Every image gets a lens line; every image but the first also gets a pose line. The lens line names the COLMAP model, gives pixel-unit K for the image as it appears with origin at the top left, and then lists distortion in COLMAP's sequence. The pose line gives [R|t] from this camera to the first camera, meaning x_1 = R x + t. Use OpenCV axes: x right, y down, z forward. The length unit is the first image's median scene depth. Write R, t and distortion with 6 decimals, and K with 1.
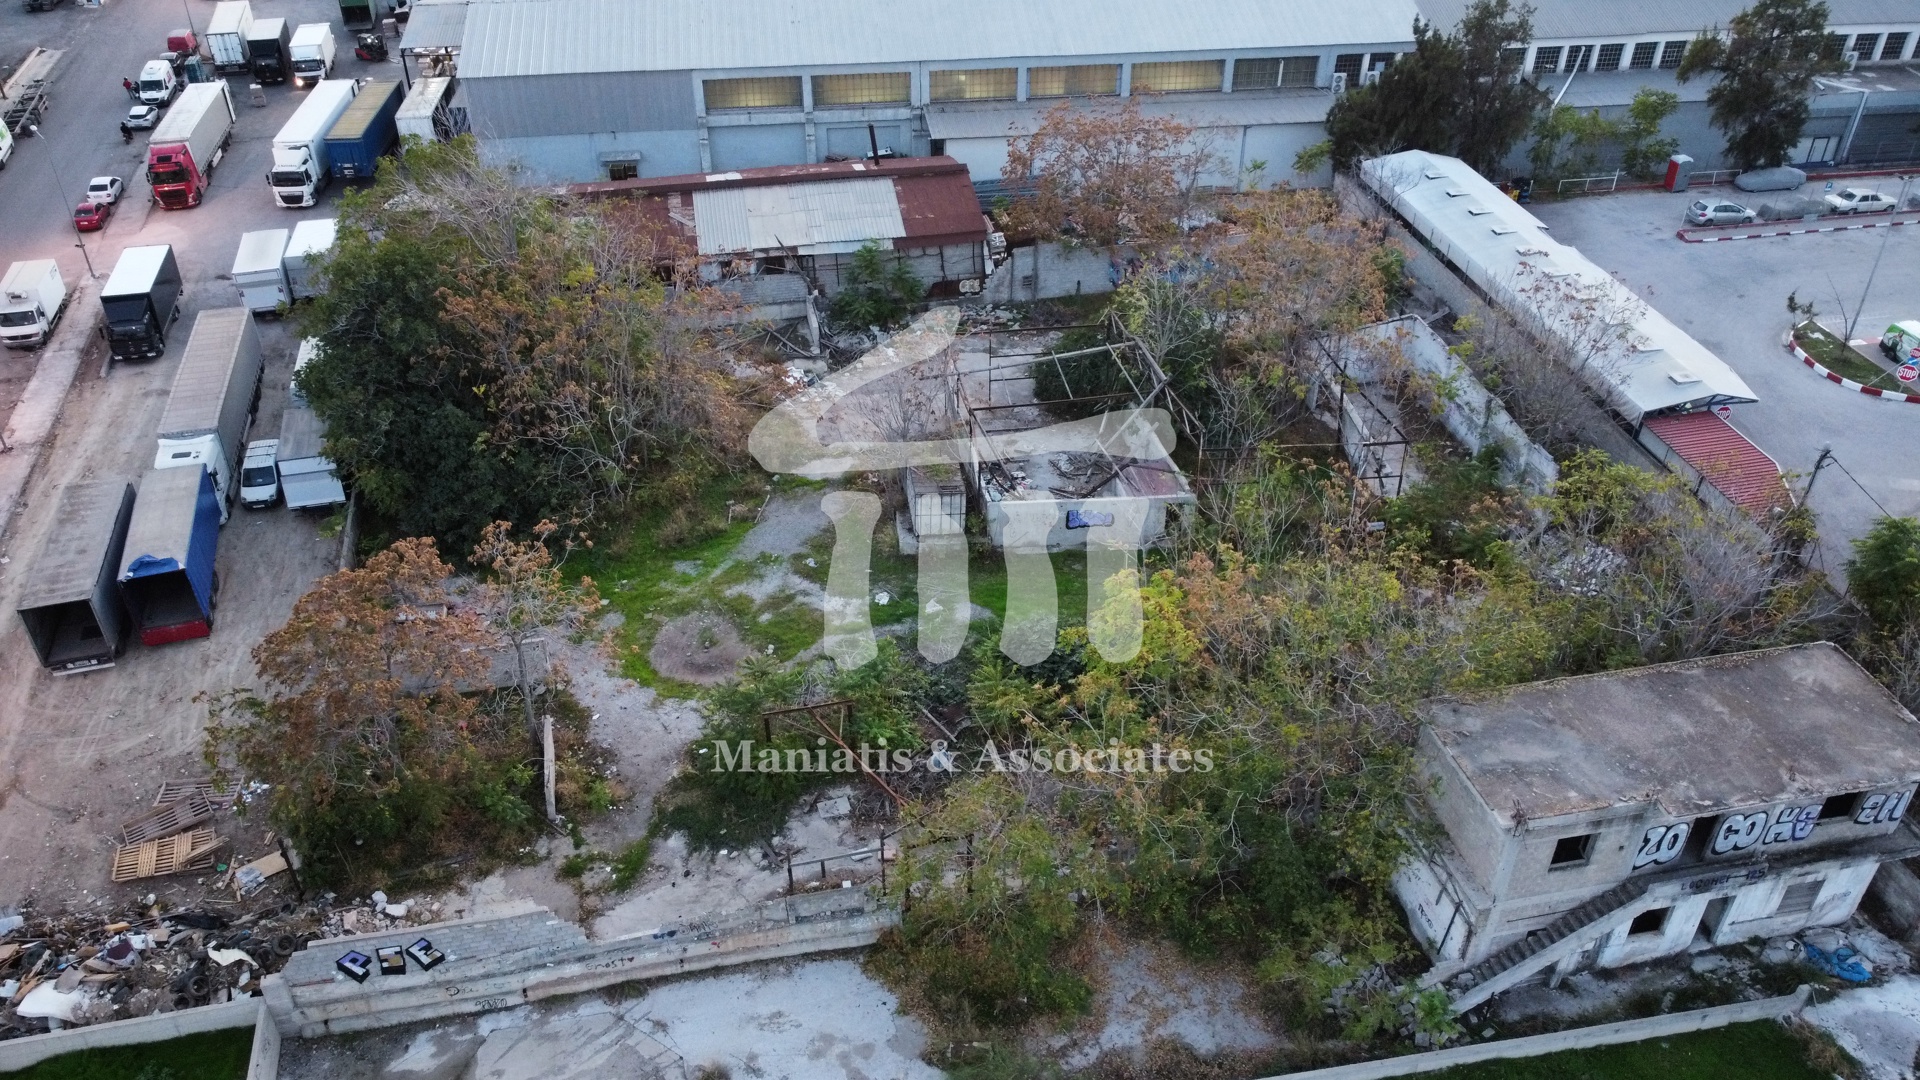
lens RADIAL K [[1453.2, 0, 955.0], [0, 1453.2, 538.9], [0, 0, 1]] dist [0.003371, -0.004455]
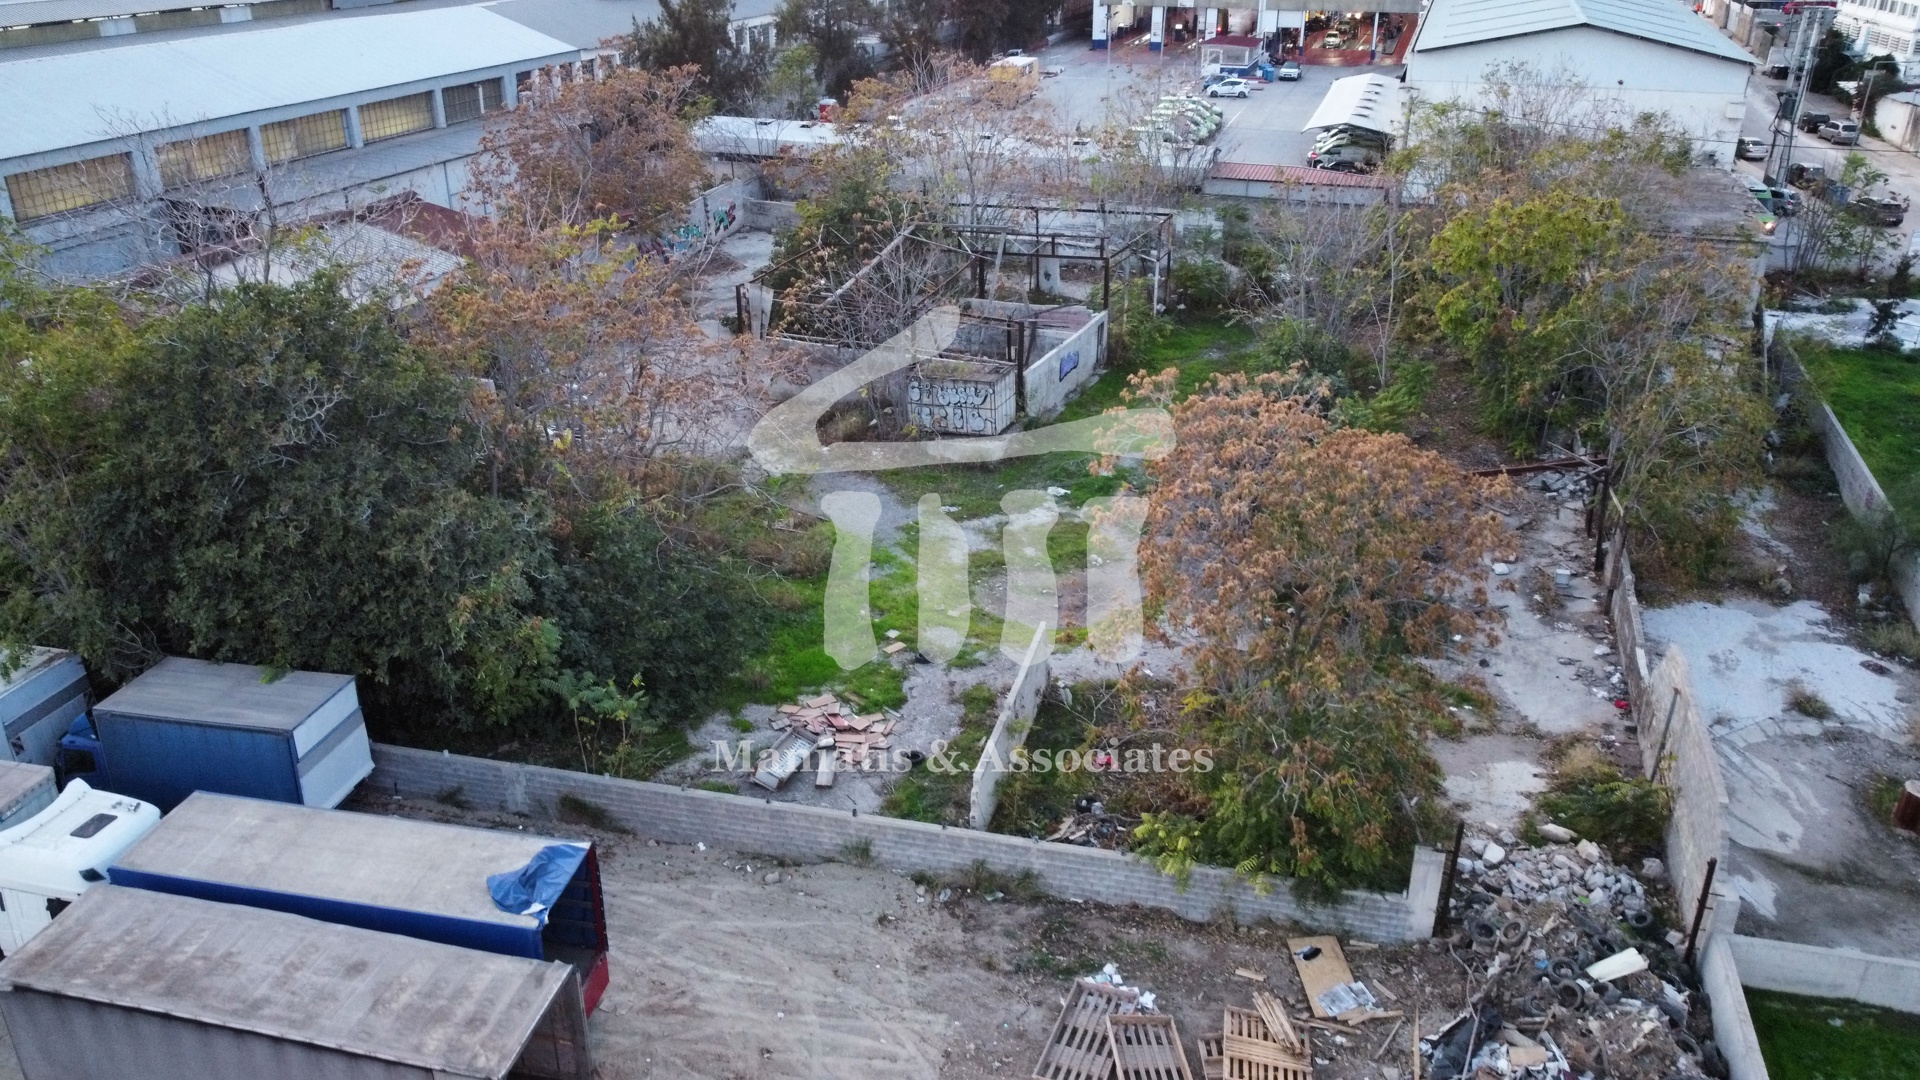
lens RADIAL K [[1450.7, 0, 957.0], [0, 1450.7, 540.3], [0, 0, 1]] dist [0.006879, -0.006715]
pose [[0.474431, -0.370589, 0.798486, -0.783980], [0.494840, 0.862462, 0.106266, -0.053897], [-0.728045, 0.344706, 0.592561, 0.576476]]
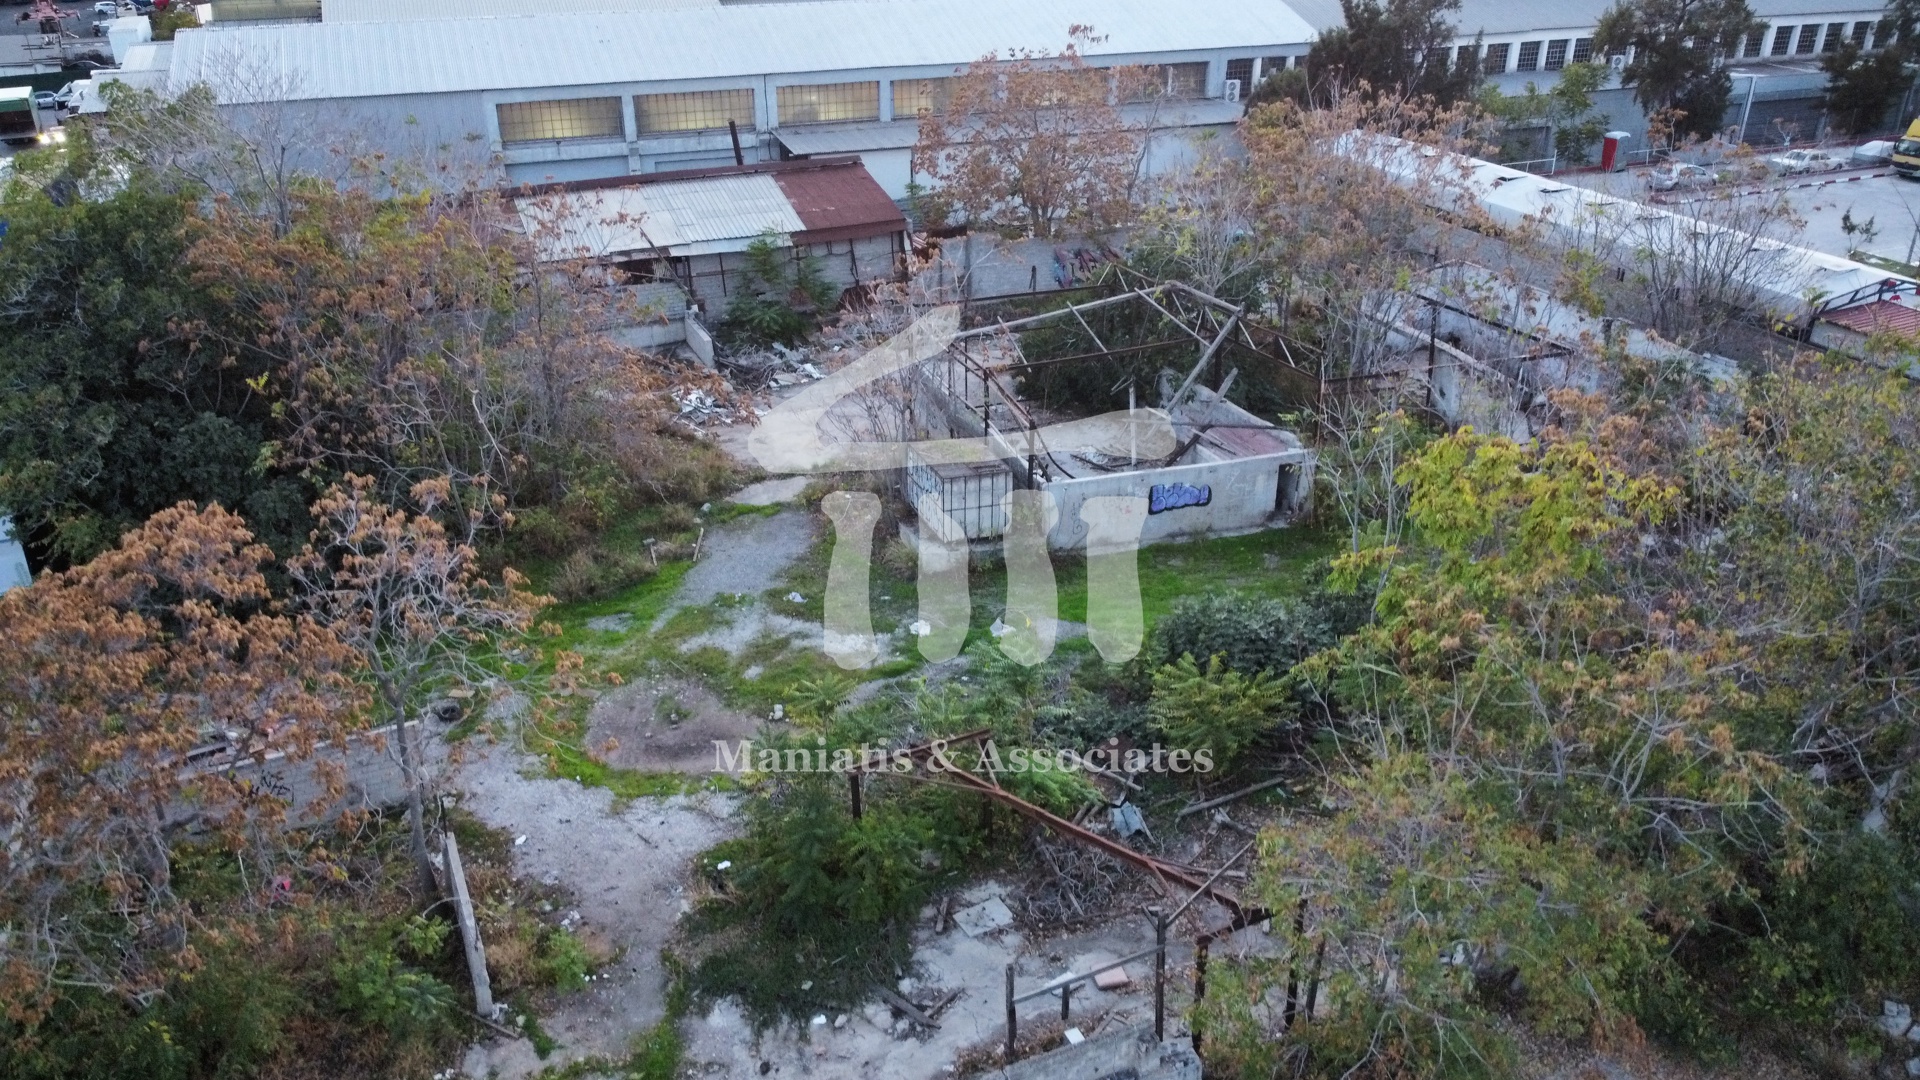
lens RADIAL K [[1456.2, 0, 955.9], [0, 1456.2, 538.0], [0, 0, 1]] dist [-0.004430, 0.006002]
pose [[0.977586, -0.097009, 0.186854, -0.161011], [0.123956, 0.982590, -0.138386, 0.098180], [-0.170176, 0.158446, 0.972592, 0.351559]]
